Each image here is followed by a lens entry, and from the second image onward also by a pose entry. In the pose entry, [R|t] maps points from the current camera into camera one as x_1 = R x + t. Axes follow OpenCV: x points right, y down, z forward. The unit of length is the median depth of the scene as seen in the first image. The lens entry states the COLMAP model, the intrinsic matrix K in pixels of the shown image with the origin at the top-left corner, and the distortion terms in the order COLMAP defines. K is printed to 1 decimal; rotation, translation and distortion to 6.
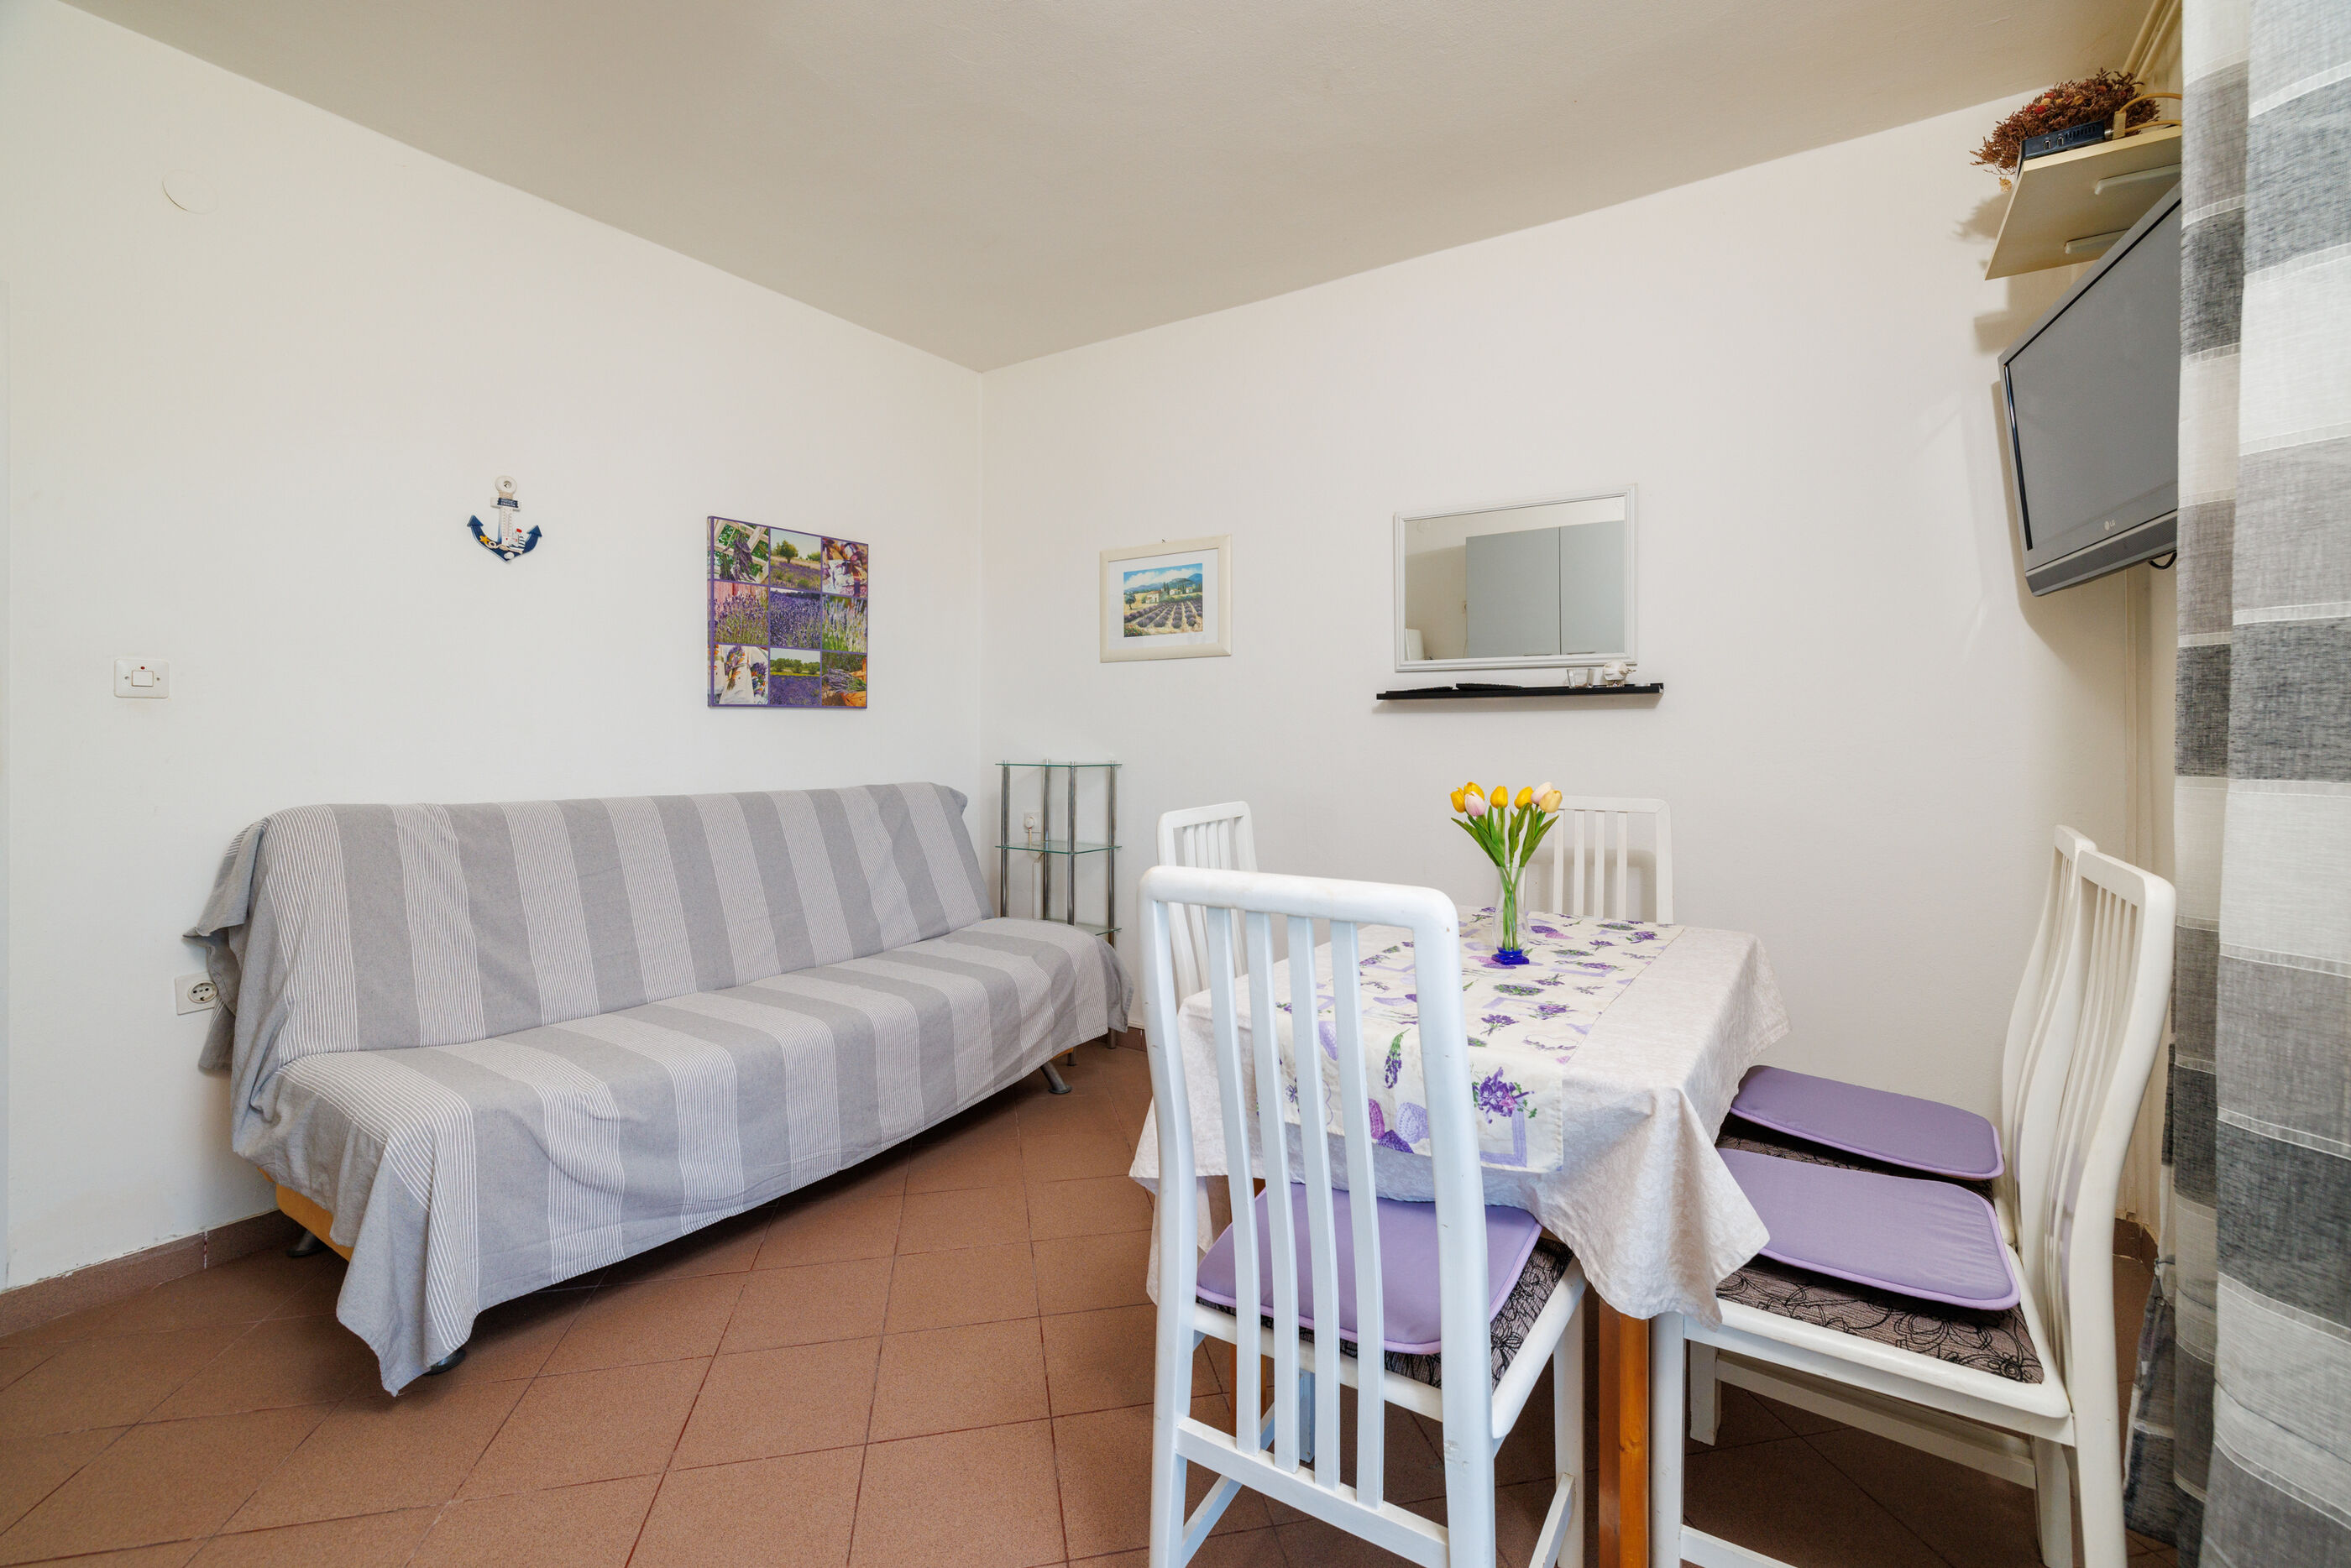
lens RADIAL K [[999.5, 0, 1184.2], [0, 999.5, 726.4], [0, 0, 1]] dist [0.001849, 0.000175]
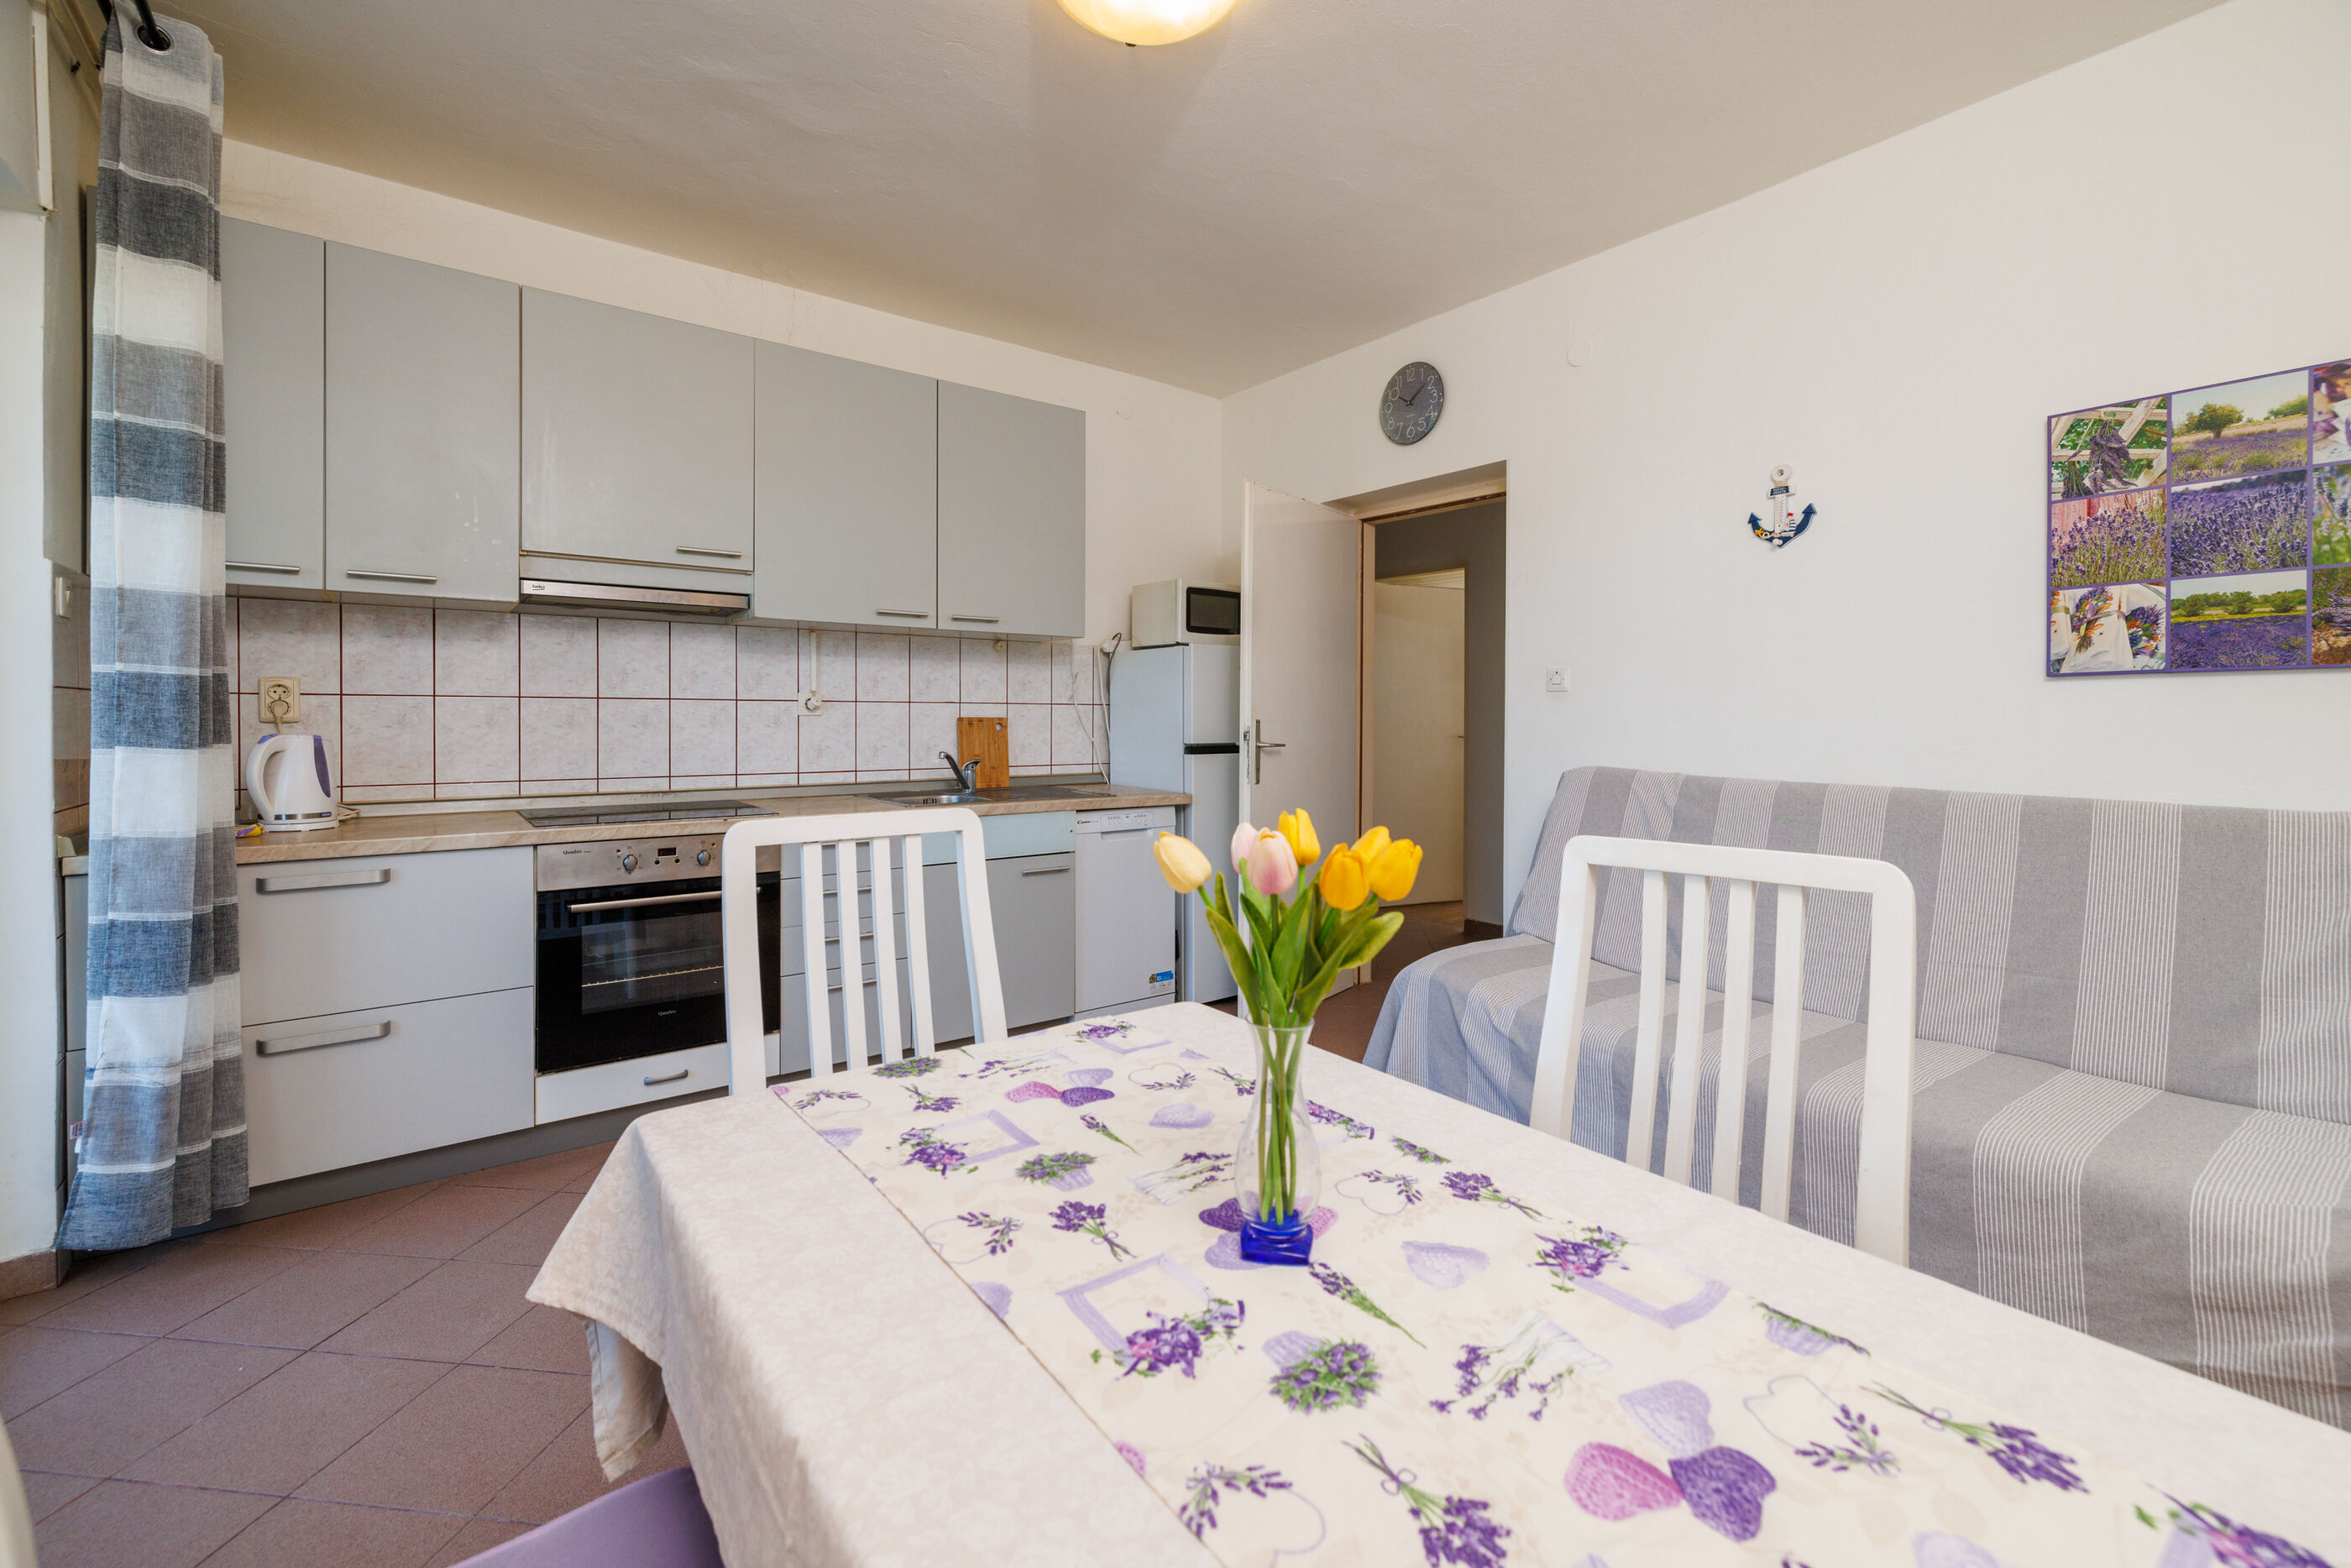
lens RADIAL K [[999.5, 0, 1184.2], [0, 999.5, 726.4], [0, 0, 1]] dist [0.001849, 0.000175]
pose [[-0.323387, 0.007146, -0.946240, 0.417118], [0.003212, 0.999974, 0.006454, 0.009277], [0.946261, -0.000952, -0.323401, 0.626492]]
